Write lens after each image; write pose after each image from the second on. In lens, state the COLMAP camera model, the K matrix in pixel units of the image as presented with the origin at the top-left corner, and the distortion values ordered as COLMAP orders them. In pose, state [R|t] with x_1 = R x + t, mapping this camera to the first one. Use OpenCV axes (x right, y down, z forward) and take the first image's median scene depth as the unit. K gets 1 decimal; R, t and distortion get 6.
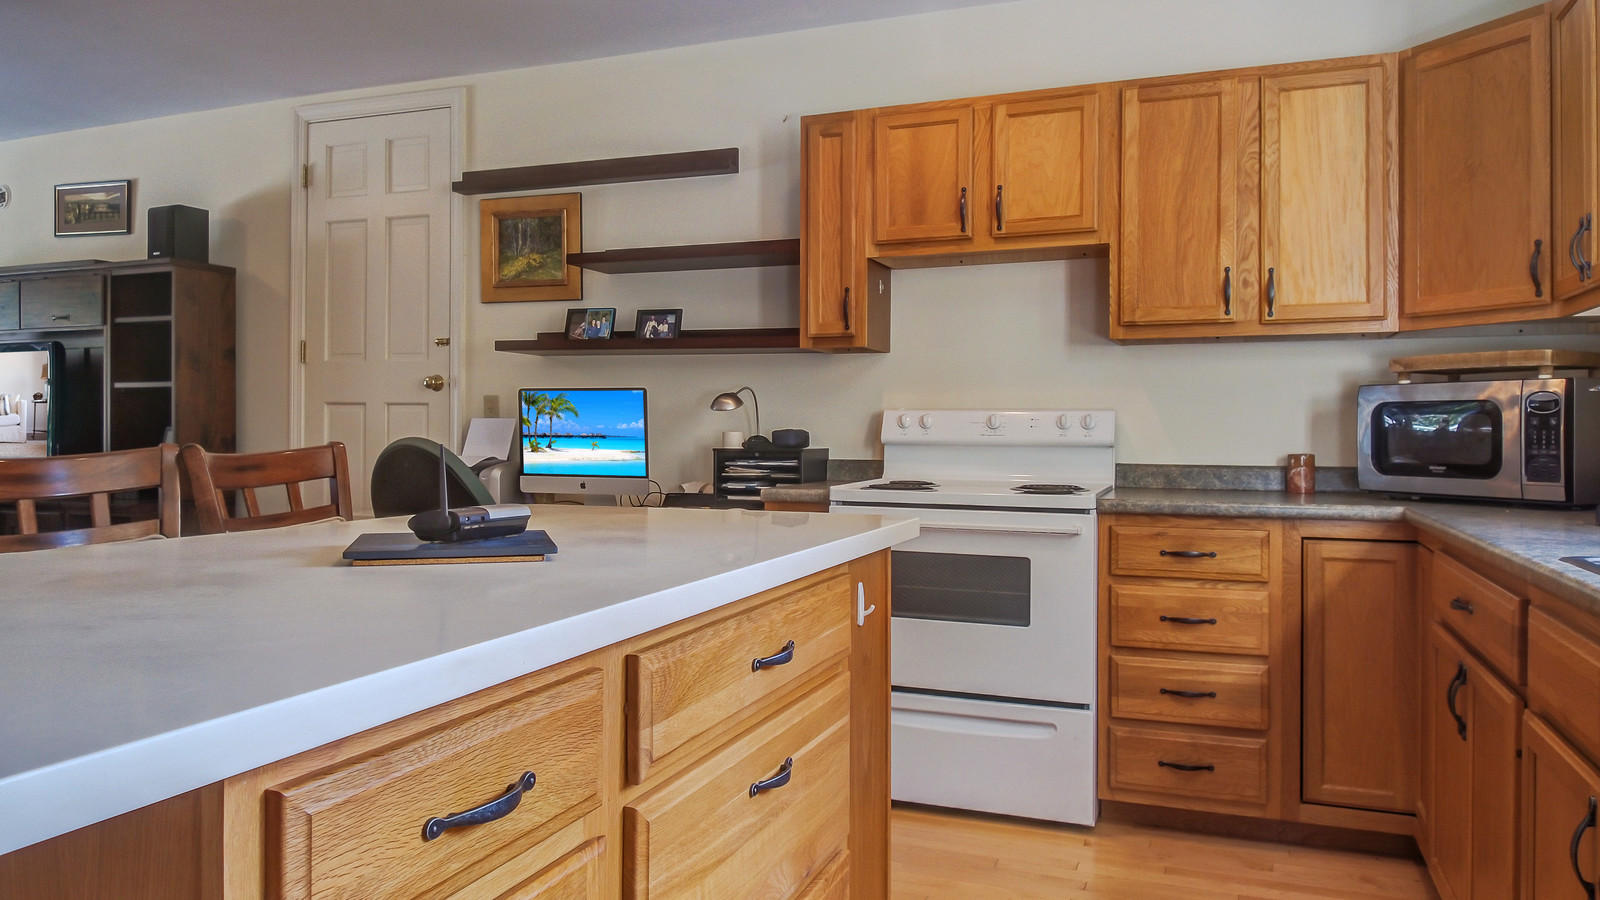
lens RADIAL K [[1107.1, 0, 807.2], [0, 1107.1, 427.6], [0, 0, 1]] dist [0.002123, 0.001145]
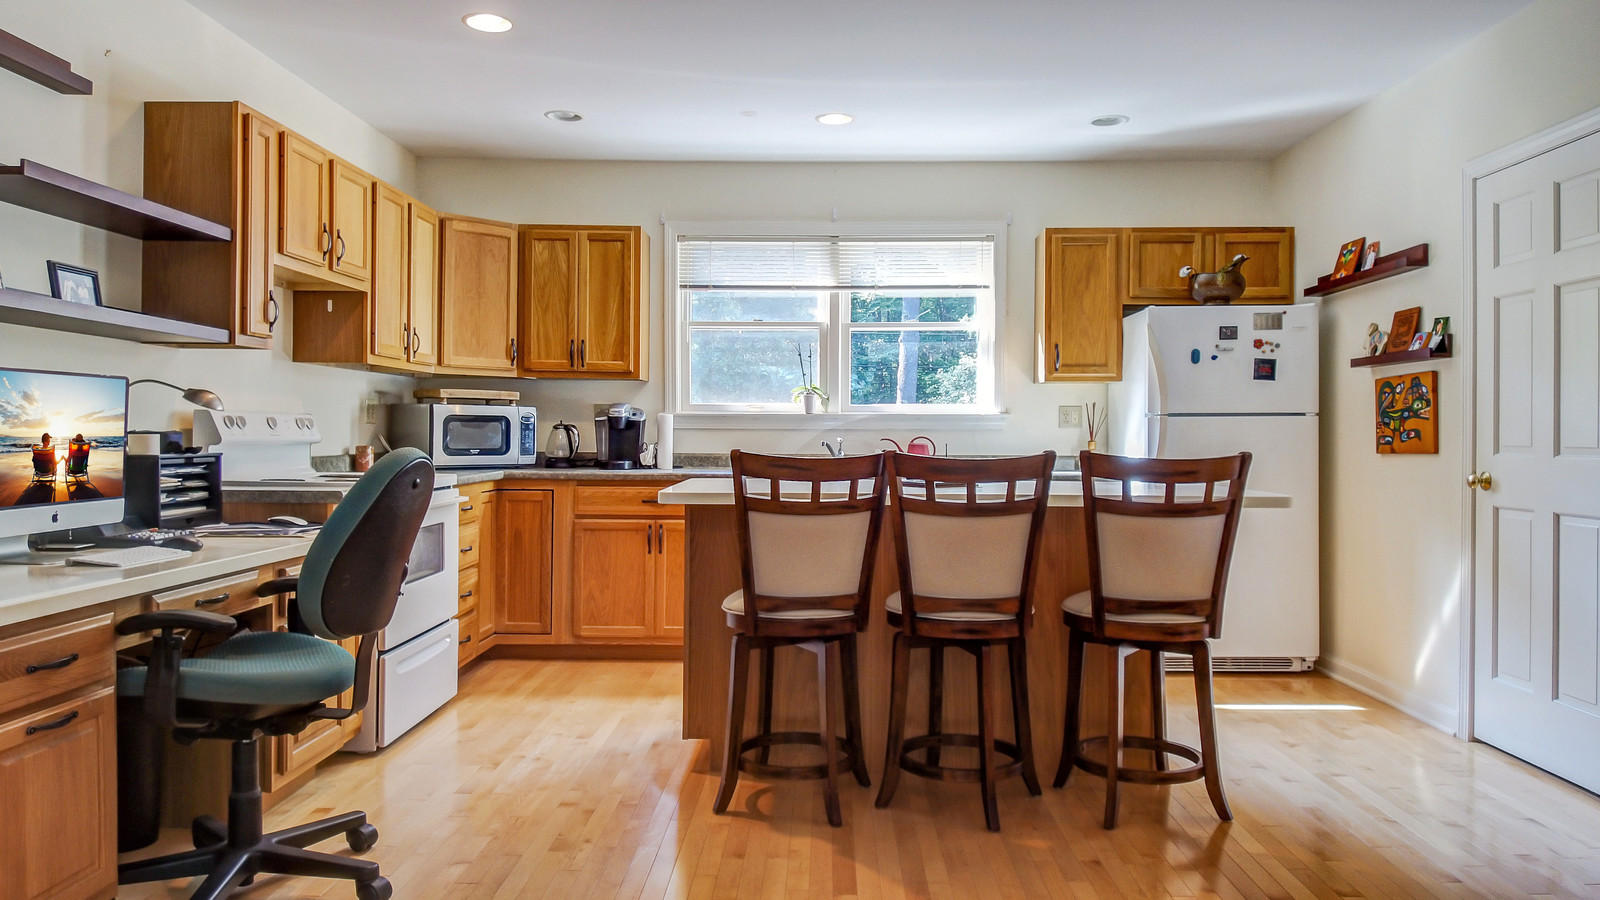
lens RADIAL K [[1107.1, 0, 807.2], [0, 1107.1, 427.6], [0, 0, 1]] dist [0.002123, 0.001145]
pose [[-0.345208, -0.001876, 0.938524, -1.344795], [-0.004917, 0.999988, 0.000190, -0.005769], [-0.938513, -0.004549, -0.345213, 1.100699]]
